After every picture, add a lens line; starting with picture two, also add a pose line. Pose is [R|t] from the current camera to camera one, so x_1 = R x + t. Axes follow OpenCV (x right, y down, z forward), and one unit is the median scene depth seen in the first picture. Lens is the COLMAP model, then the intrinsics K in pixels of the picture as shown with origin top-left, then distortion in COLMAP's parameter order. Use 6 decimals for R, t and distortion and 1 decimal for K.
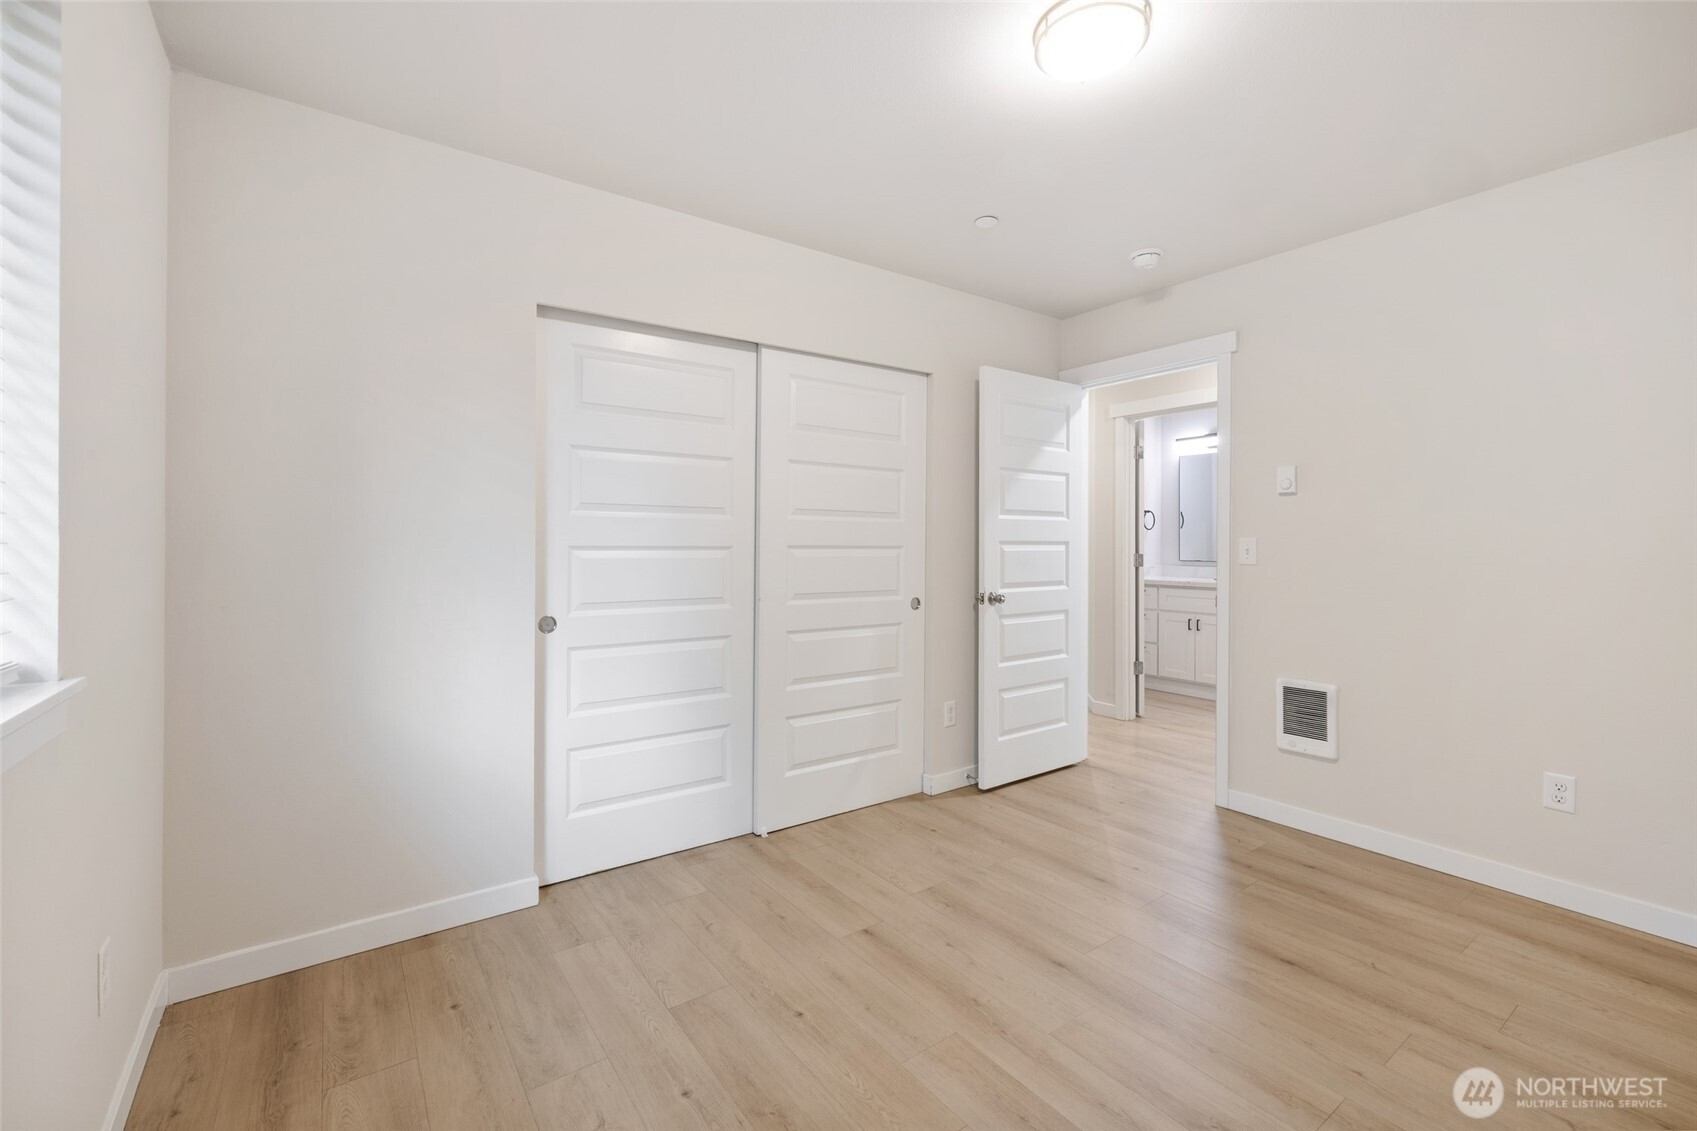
lens RADIAL K [[734.1, 0, 812.7], [0, 734.1, 541.0], [0, 0, 1]] dist [0.000703, 0.000059]
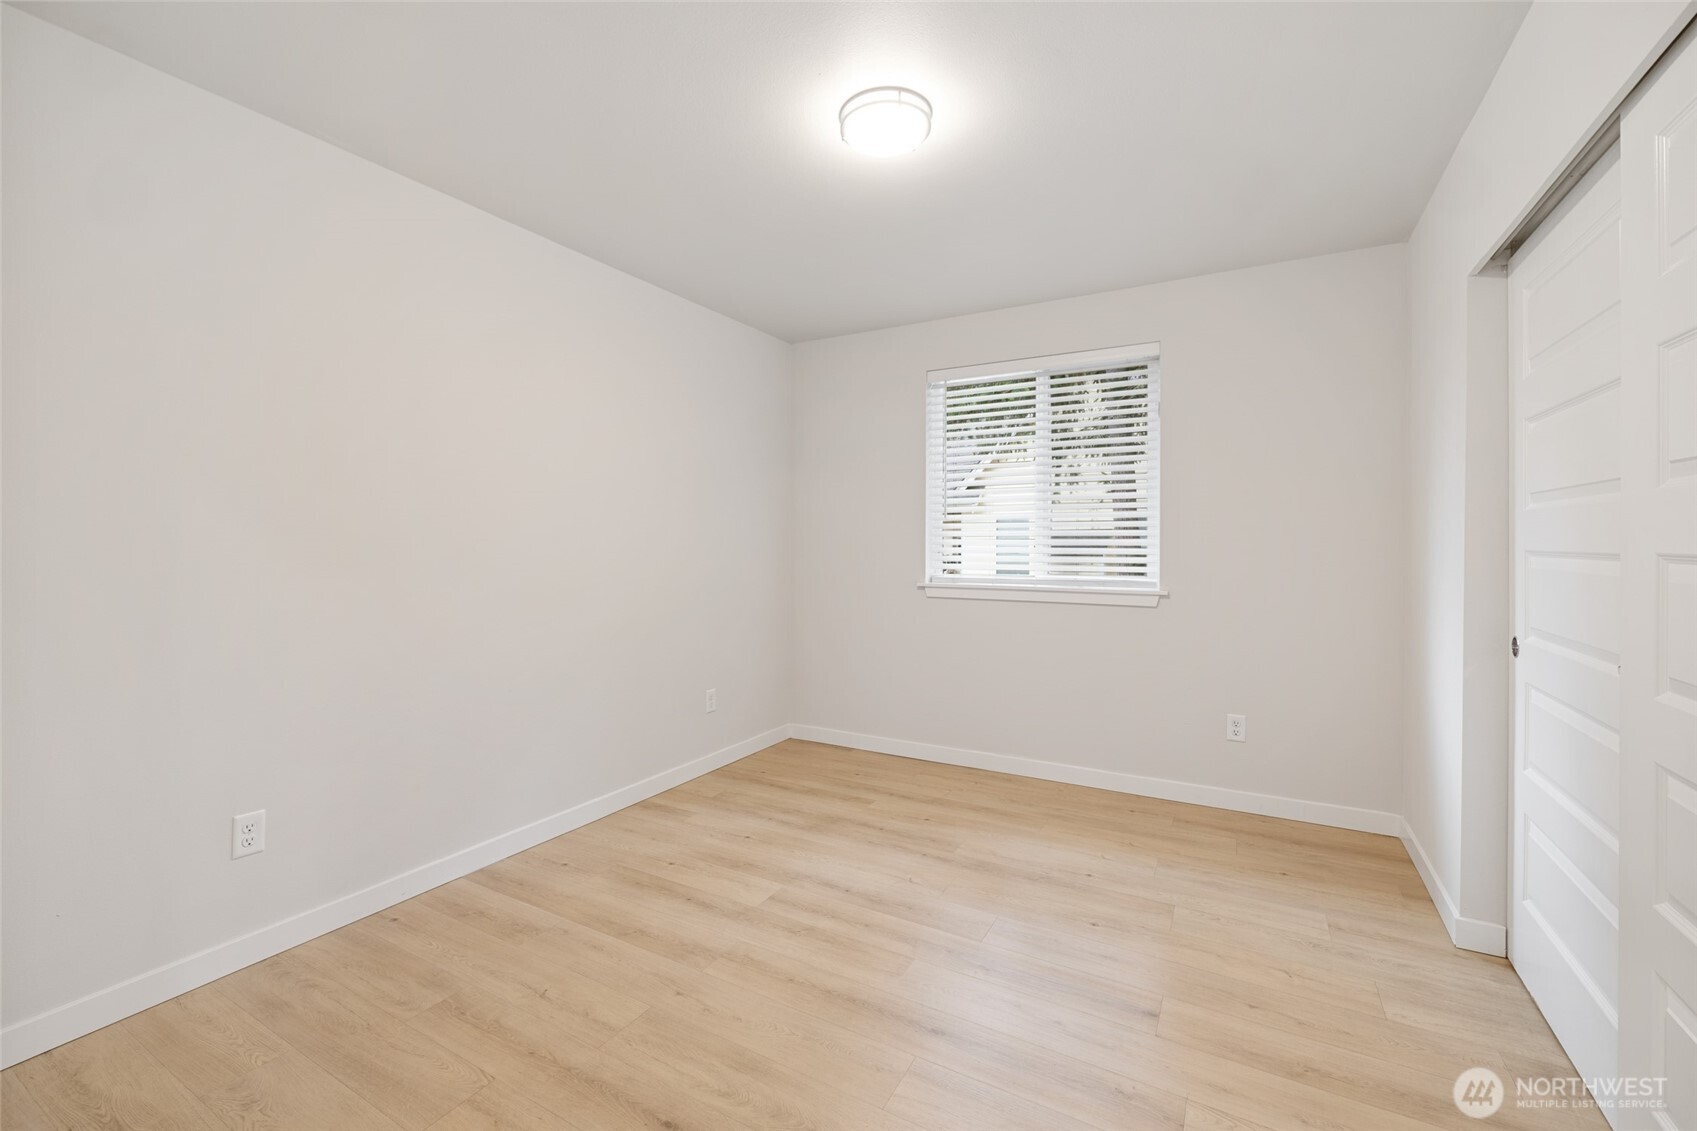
lens RADIAL K [[705.7, 0, 842.8], [0, 705.7, 554.5], [0, 0, 1]] dist [0.000263, -0.000171]
pose [[-0.899404, 0.003123, -0.437107, 0.788935], [-0.000940, 0.999958, 0.009078, 0.007012], [0.437117, 0.008575, -0.899364, 1.677792]]
